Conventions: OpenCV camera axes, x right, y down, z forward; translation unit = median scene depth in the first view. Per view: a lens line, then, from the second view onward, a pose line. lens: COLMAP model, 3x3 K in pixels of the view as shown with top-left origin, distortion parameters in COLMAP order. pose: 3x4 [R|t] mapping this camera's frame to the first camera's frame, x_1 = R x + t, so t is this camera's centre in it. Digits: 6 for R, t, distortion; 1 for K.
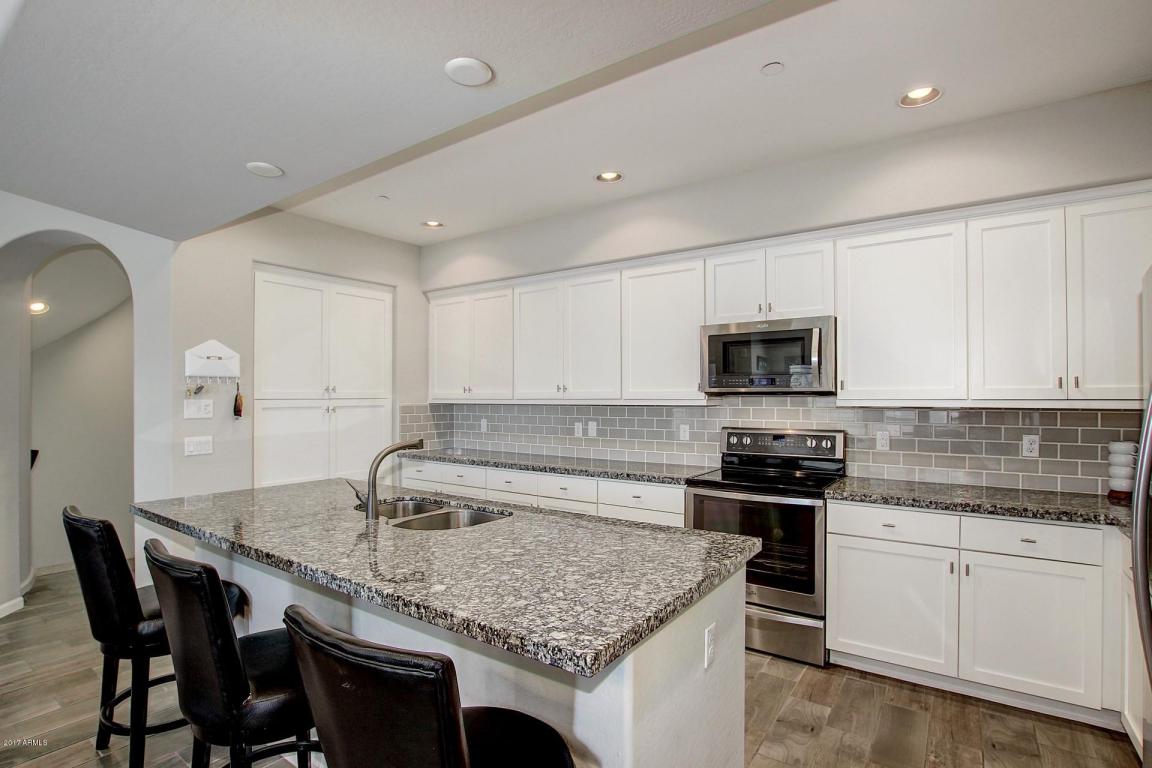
lens RADIAL K [[554.9, 0, 580.7], [0, 554.9, 392.7], [0, 0, 1]] dist [-0.024258, 0.000133]
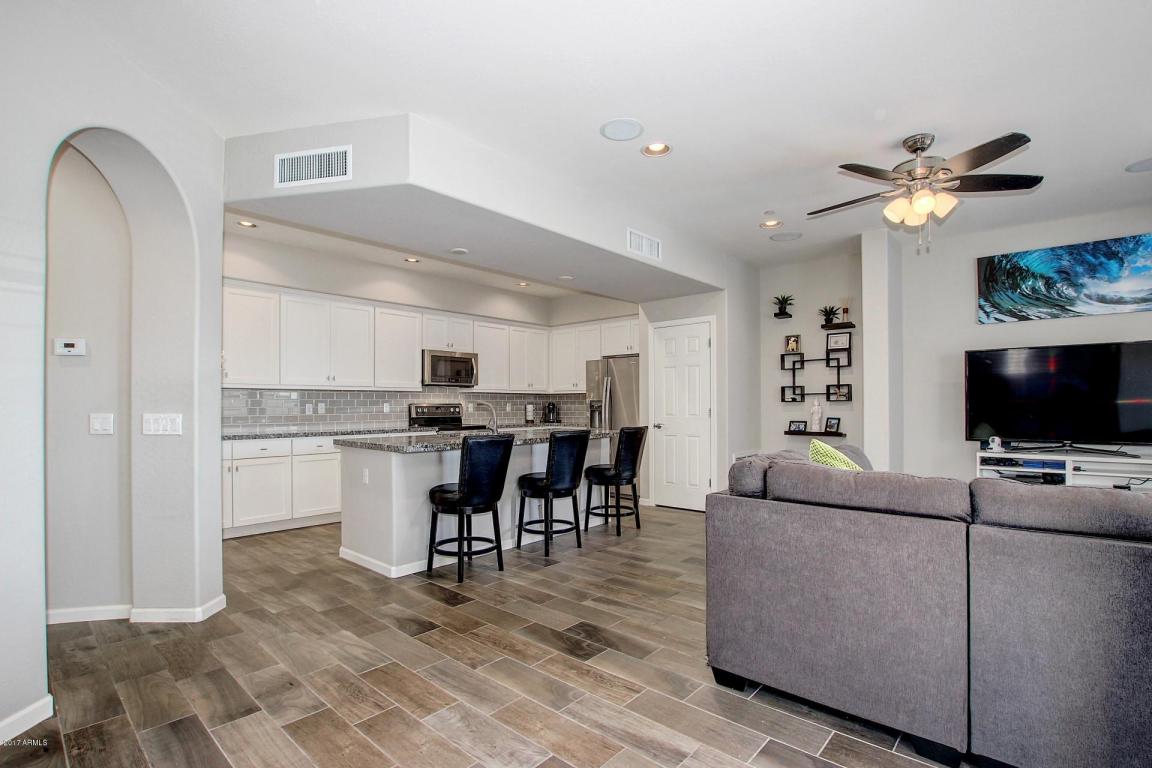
lens RADIAL K [[537.1, 0, 578.0], [0, 537.1, 401.8], [0, 0, 1]] dist [-0.020275, 0.000324]
pose [[0.109839, 0.006147, 0.993930, -1.598658], [-0.004699, 0.999973, -0.005665, 0.069640], [-0.993938, -0.004049, 0.109865, 0.281726]]
